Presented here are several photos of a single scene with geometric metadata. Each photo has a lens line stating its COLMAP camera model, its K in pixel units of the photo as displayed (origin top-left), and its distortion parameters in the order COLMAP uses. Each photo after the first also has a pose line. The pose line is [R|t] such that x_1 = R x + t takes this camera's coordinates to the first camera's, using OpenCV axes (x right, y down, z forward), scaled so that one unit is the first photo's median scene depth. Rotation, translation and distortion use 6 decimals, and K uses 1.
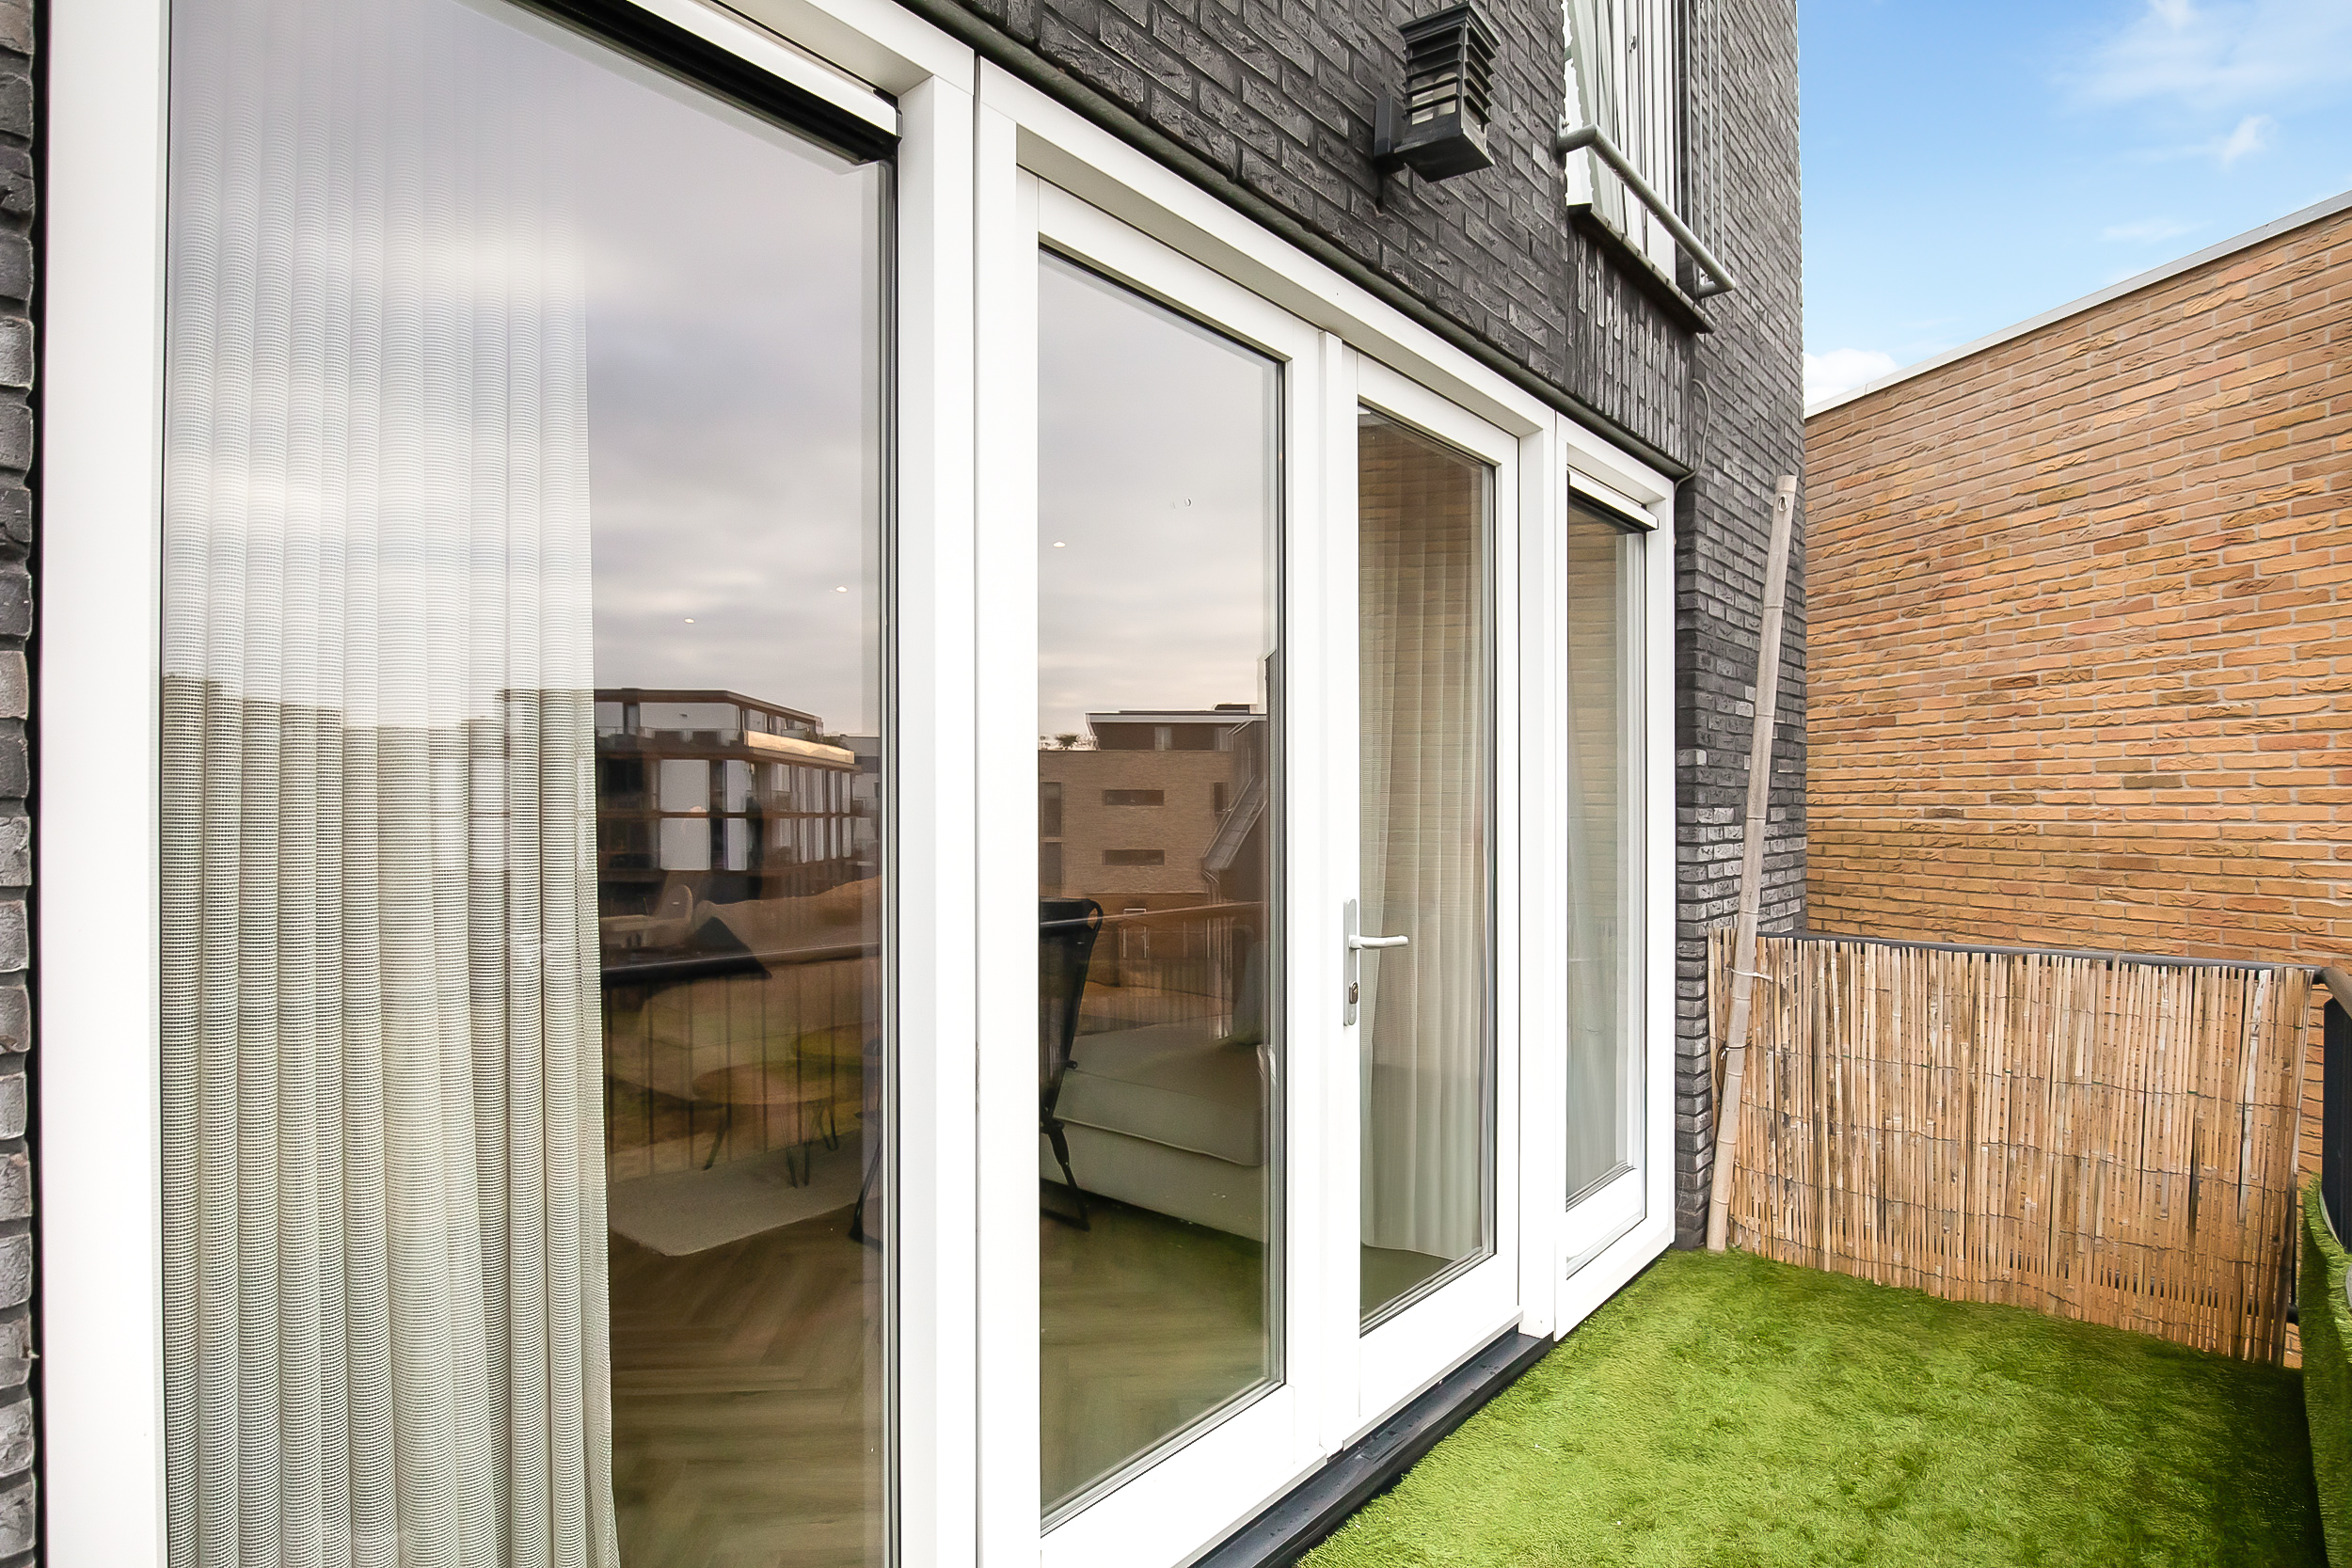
lens RADIAL K [[1222.5, 0, 1176.0], [0, 1222.5, 784.0], [0, 0, 1]] dist [0.002947, 0.001283]
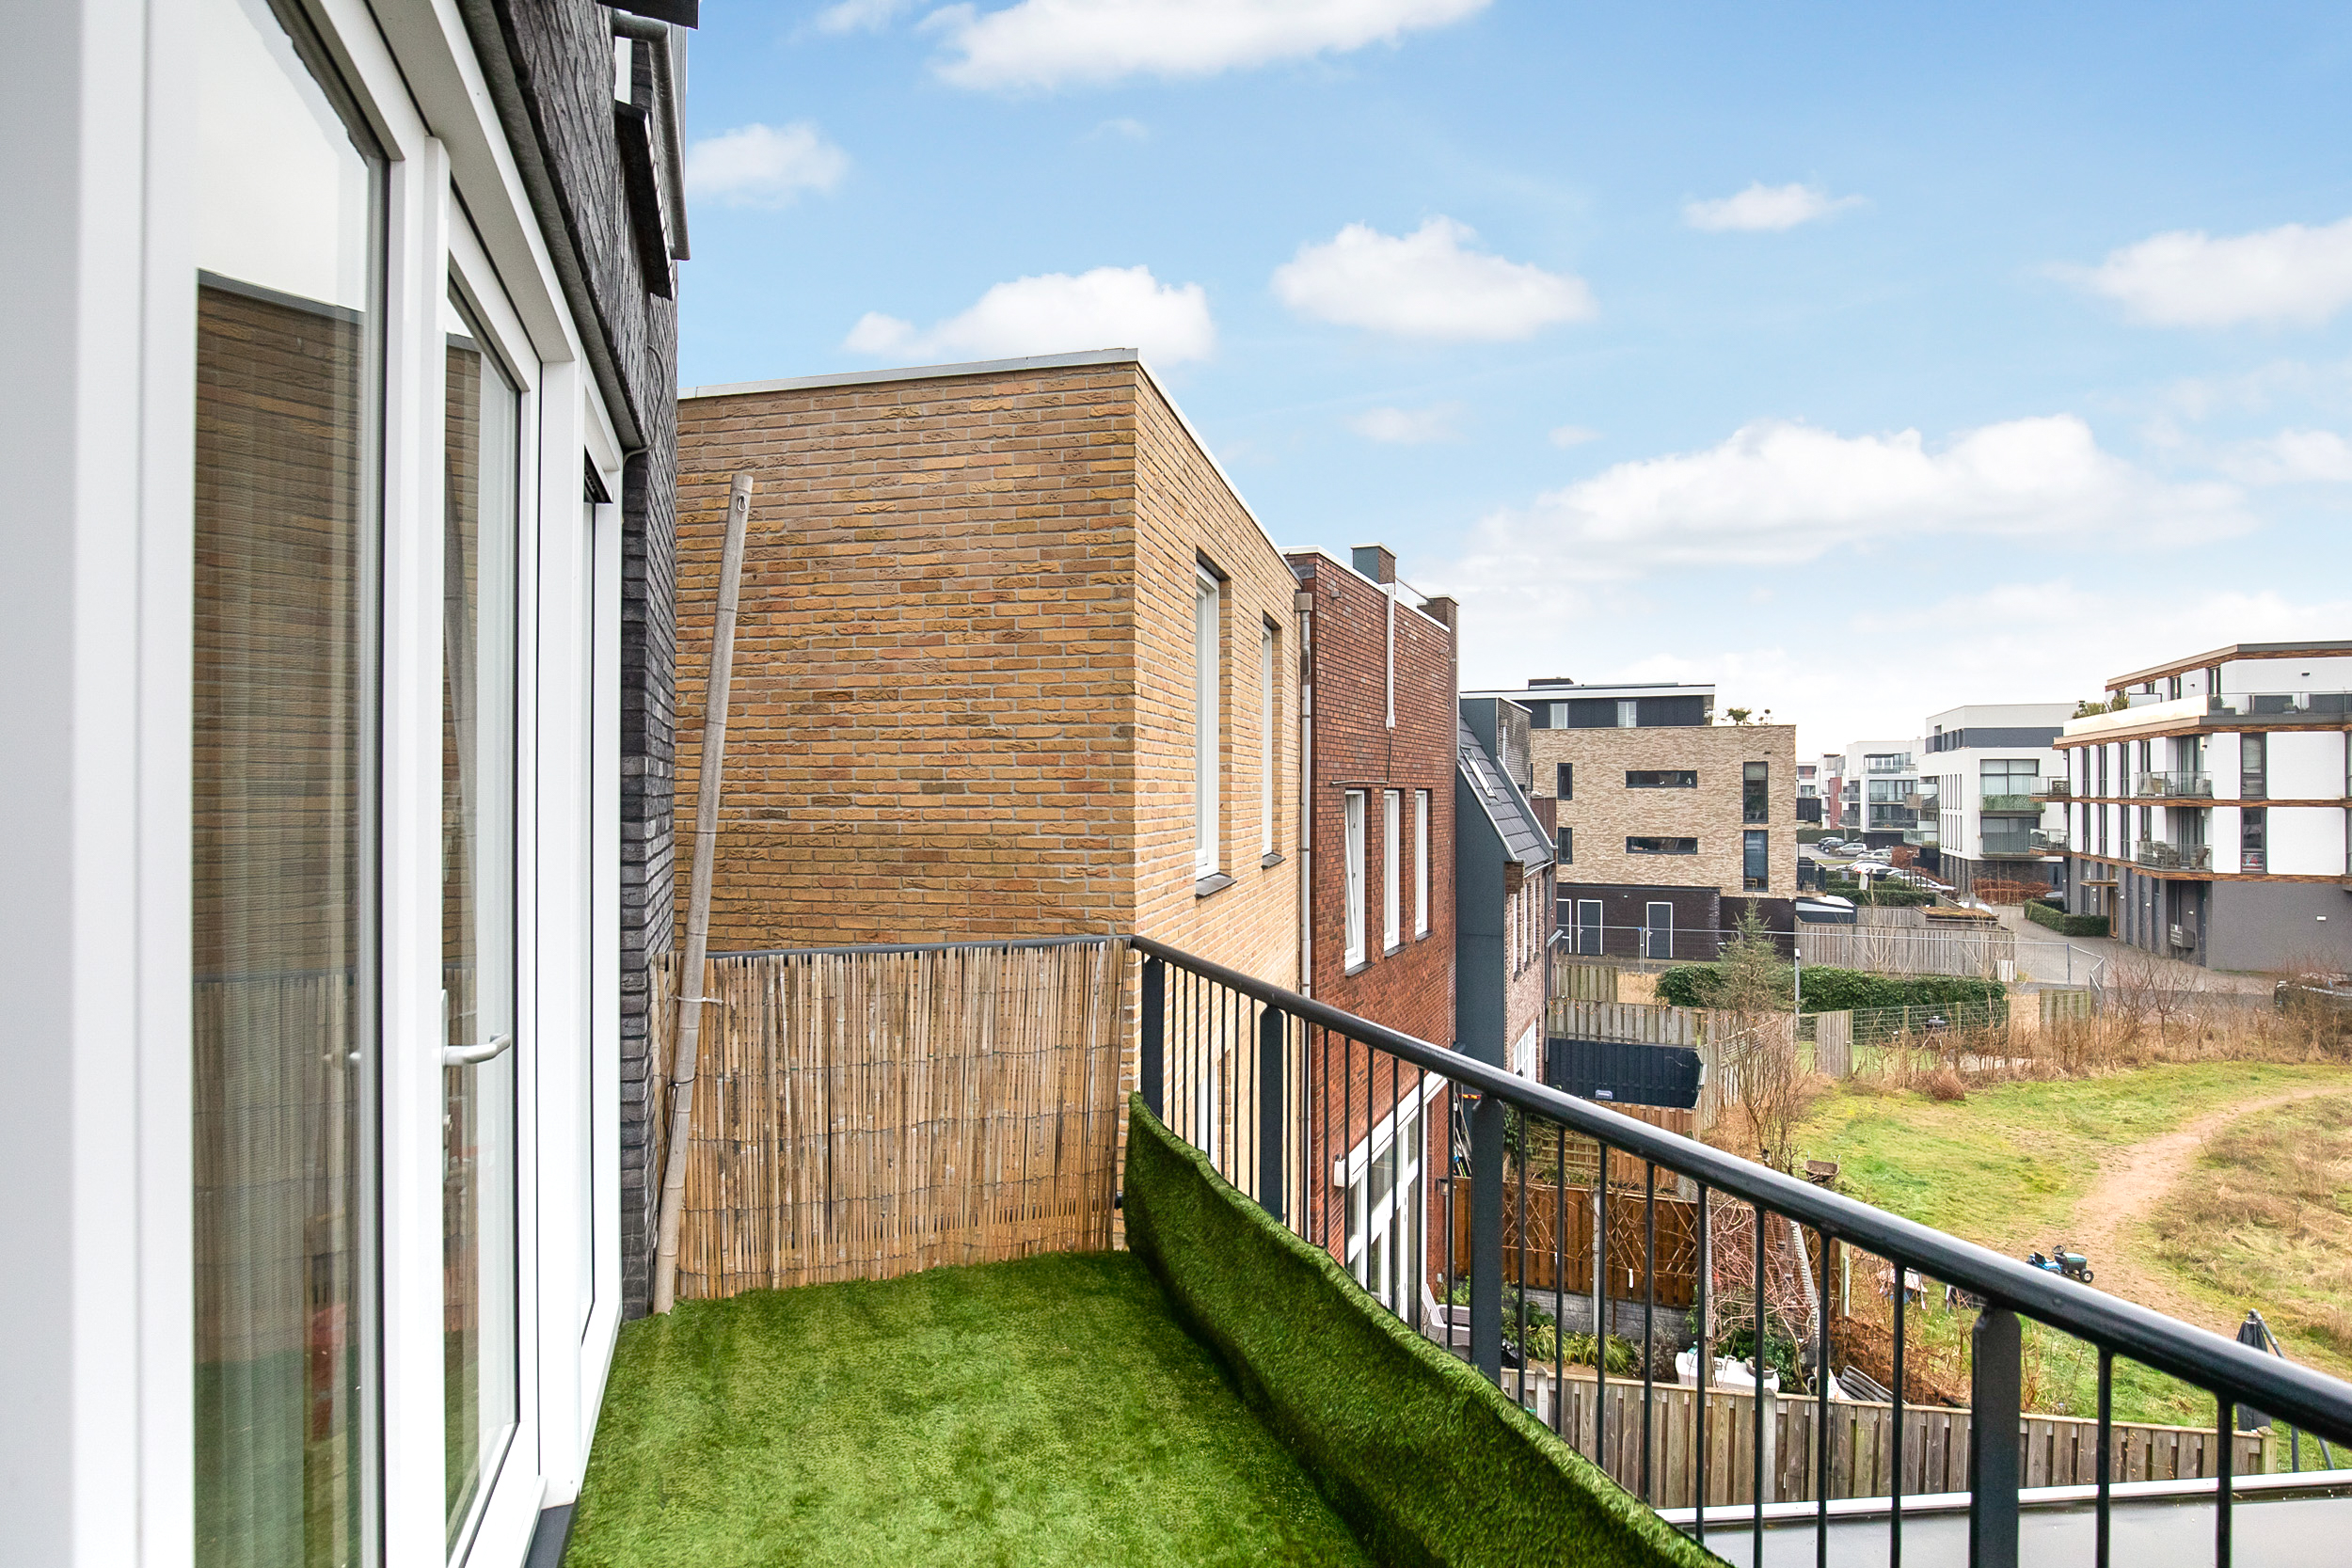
lens RADIAL K [[1245.3, 0, 1176.7], [0, 1245.3, 766.7], [0, 0, 1]] dist [-0.005563, -0.000641]
pose [[0.512086, 0.012282, 0.858847, -0.156110], [-0.013612, 0.999888, -0.006183, -0.020629], [-0.858827, -0.008525, 0.512195, 0.198285]]
